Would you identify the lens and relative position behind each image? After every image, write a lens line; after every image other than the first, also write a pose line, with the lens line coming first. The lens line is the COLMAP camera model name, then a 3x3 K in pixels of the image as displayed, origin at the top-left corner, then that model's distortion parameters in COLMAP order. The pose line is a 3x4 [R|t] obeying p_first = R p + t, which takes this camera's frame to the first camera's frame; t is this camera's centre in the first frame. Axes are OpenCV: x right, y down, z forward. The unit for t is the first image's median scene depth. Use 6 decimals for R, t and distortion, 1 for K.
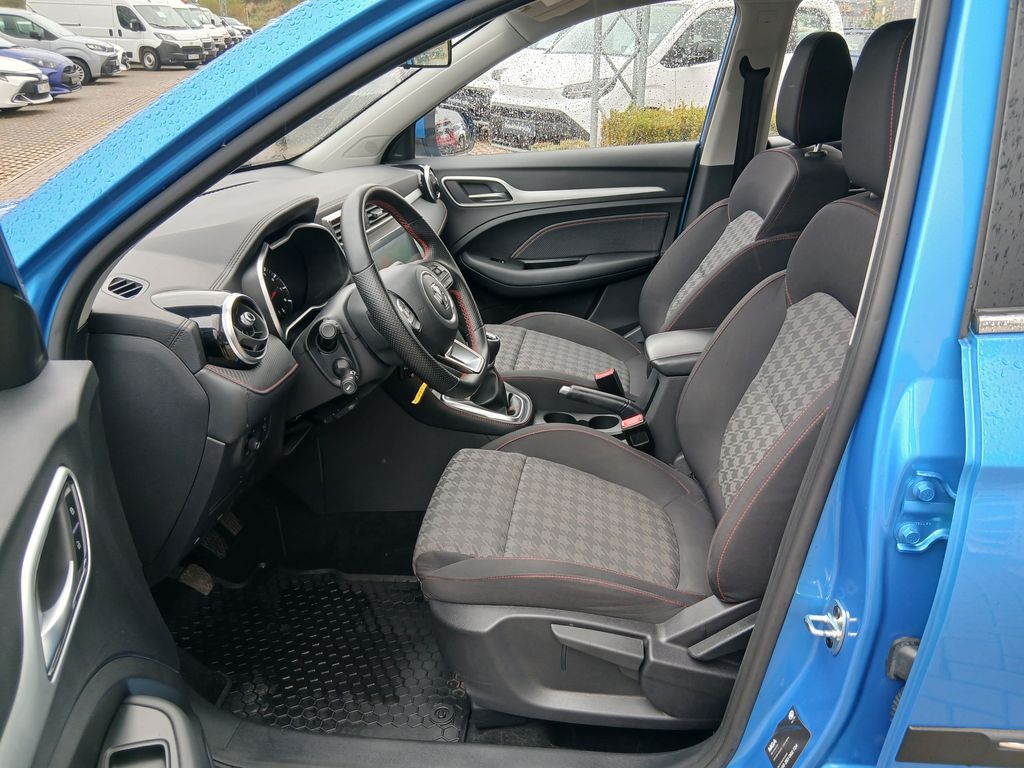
lens RADIAL K [[771.5, 0, 512.5], [0, 771.5, 386.7], [0, 0, 1]] dist [0.120396, -0.200789]
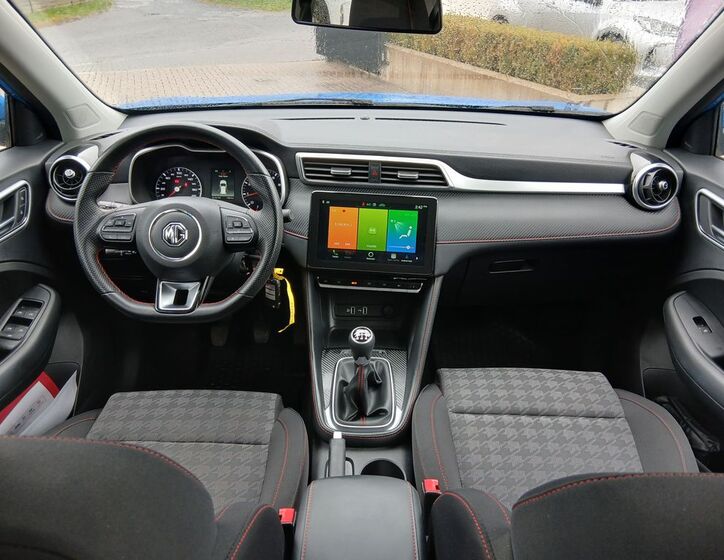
lens RADIAL K [[562.5, 0, 362.0], [0, 562.5, 280.0], [0, 0, 1]] dist [0.104202, -0.179136]
pose [[0.107773, 0.479539, -0.870877, 0.517642], [-0.411871, 0.818807, 0.399897, -0.383192], [0.904847, 0.315591, 0.285754, 0.797763]]
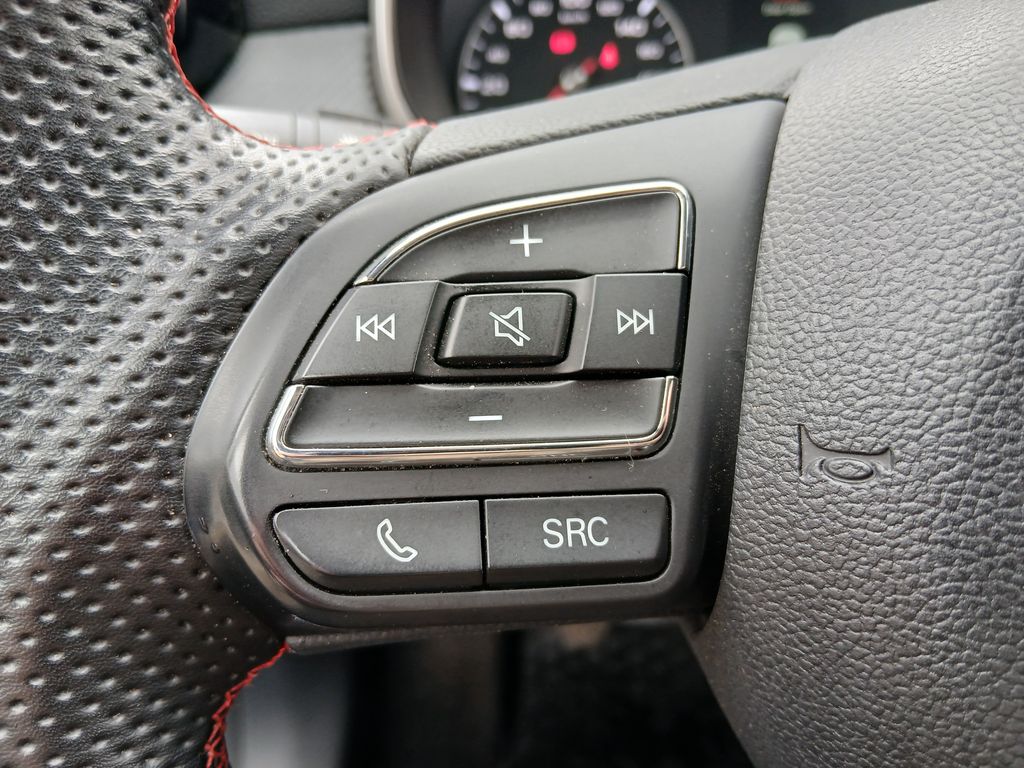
lens RADIAL K [[771.5, 0, 512.5], [0, 771.5, 386.7], [0, 0, 1]] dist [0.120396, -0.200789]
pose [[0.064540, 0.562635, -0.824182, -0.049724], [-0.367060, 0.781388, 0.504678, -0.093487], [0.927956, 0.269952, 0.256951, 0.700020]]
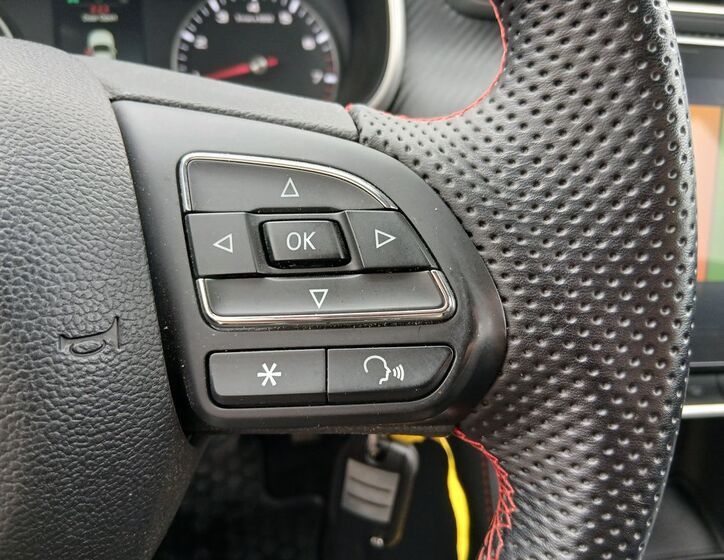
lens RADIAL K [[586.5, 0, 358.5], [0, 586.5, 282.2], [0, 0, 1]] dist [0.105616, -0.220420]
pose [[0.278396, 0.550713, -0.786900, -0.023355], [-0.429029, 0.804313, 0.411114, -0.149480], [0.859319, 0.223150, 0.460189, 0.807009]]
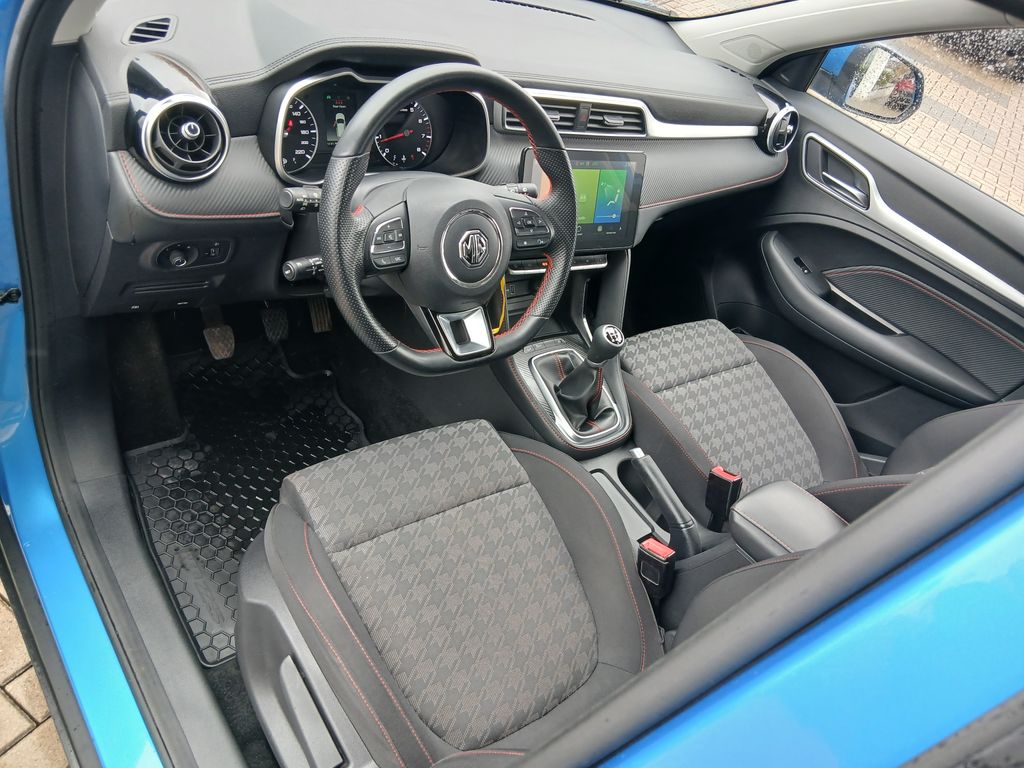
lens RADIAL K [[763.6, 0, 497.5], [0, 763.6, 383.8], [0, 0, 1]] dist [0.132913, -0.273970]
pose [[0.646216, 0.647587, -0.403778, 0.235048], [-0.567373, 0.761527, 0.313314, -0.201473], [0.510385, 0.026624, 0.859534, 0.287089]]
